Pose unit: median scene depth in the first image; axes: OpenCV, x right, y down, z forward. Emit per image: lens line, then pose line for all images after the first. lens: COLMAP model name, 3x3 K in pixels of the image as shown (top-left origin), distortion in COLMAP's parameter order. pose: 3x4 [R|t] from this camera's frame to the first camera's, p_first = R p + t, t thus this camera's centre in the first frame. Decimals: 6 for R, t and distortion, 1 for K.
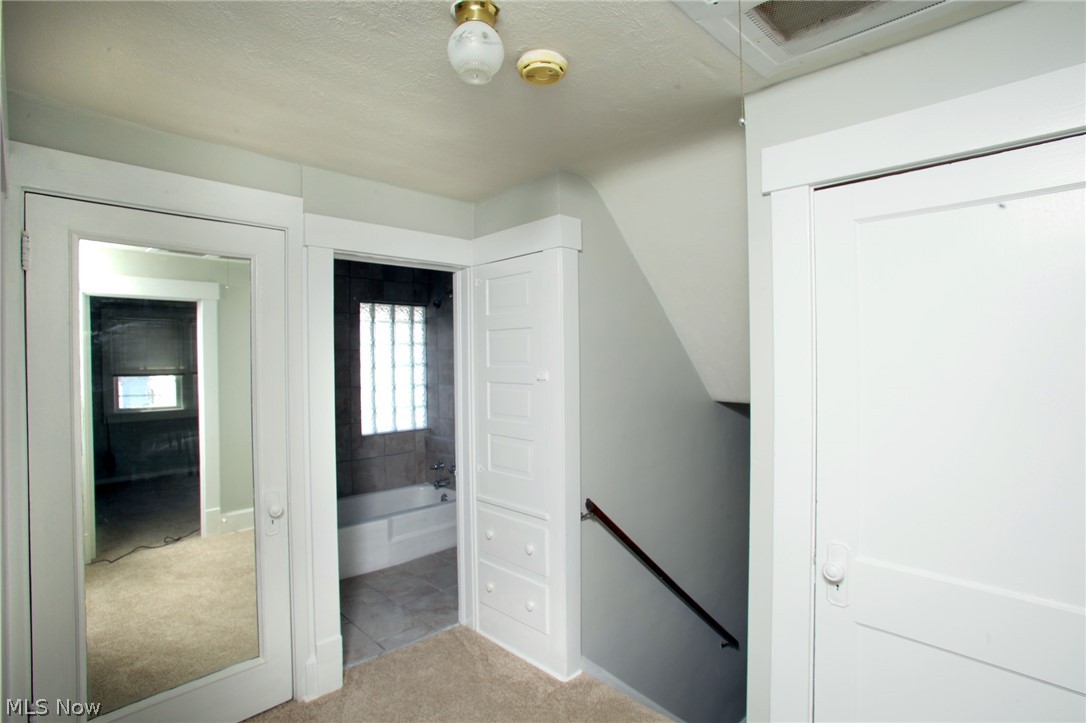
lens RADIAL K [[541.6, 0, 543.0], [0, 541.6, 362.7], [0, 0, 1]] dist [-0.067964, 0.031930]
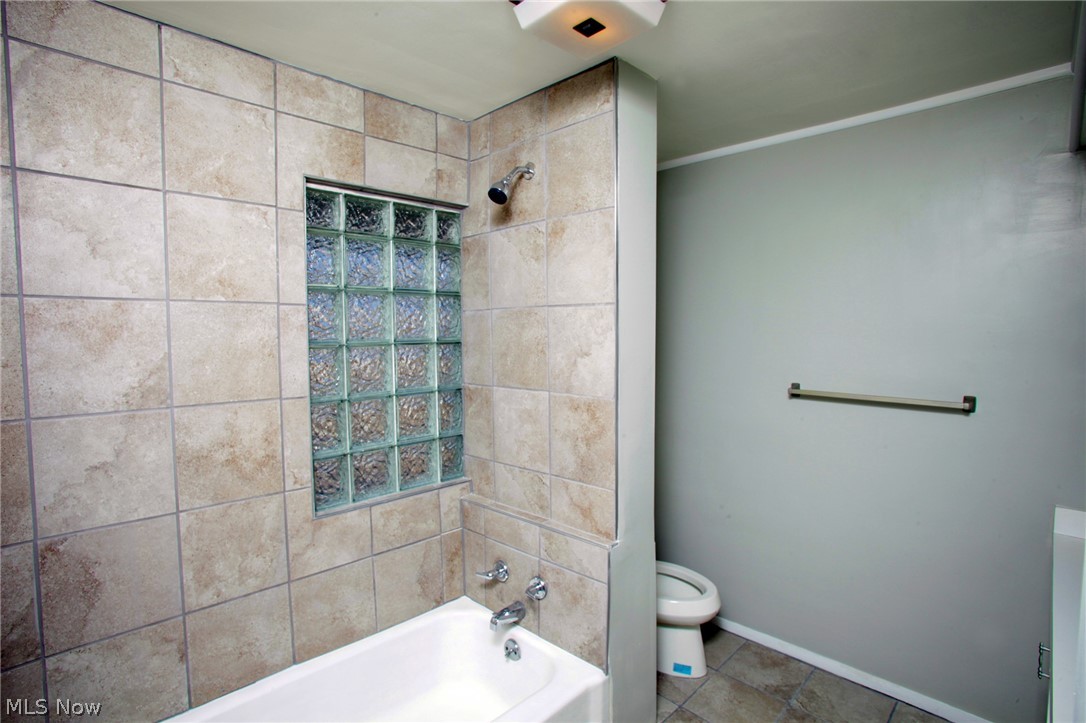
lens RADIAL K [[541.6, 0, 542.9], [0, 541.6, 361.3], [0, 0, 1]] dist [-0.067964, 0.031930]
pose [[0.999749, 0.002224, 0.022275, -0.163658], [-0.003273, 0.998883, 0.047139, -0.001812], [-0.022145, -0.047200, 0.998640, 0.562196]]
